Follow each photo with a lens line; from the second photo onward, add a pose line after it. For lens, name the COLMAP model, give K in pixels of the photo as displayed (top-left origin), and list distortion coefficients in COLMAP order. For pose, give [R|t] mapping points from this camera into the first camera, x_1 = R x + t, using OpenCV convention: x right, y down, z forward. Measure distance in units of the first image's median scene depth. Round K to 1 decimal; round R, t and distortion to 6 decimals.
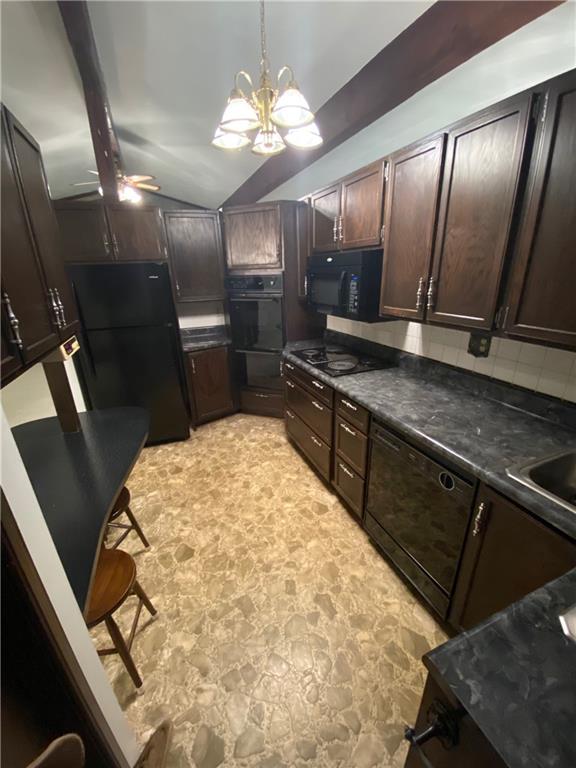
lens RADIAL K [[312.9, 0, 284.6], [0, 312.9, 380.7], [0, 0, 1]] dist [0.001774, -0.000800]
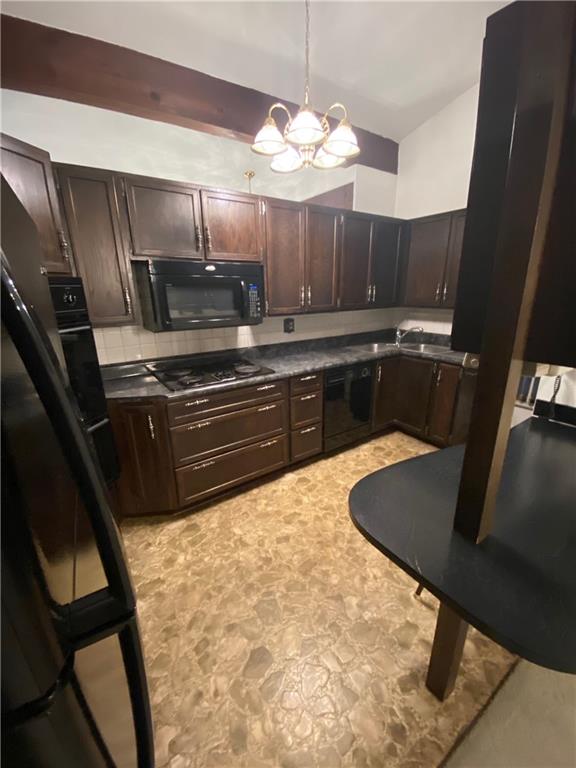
lens RADIAL K [[312.9, 0, 286.4], [0, 312.9, 385.2], [0, 0, 1]] dist [0.001774, -0.000800]
pose [[-0.225974, -0.246722, 0.942371, -0.874280], [0.348258, 0.882999, 0.314688, -0.294112], [-0.909754, 0.399299, -0.113612, 1.037785]]
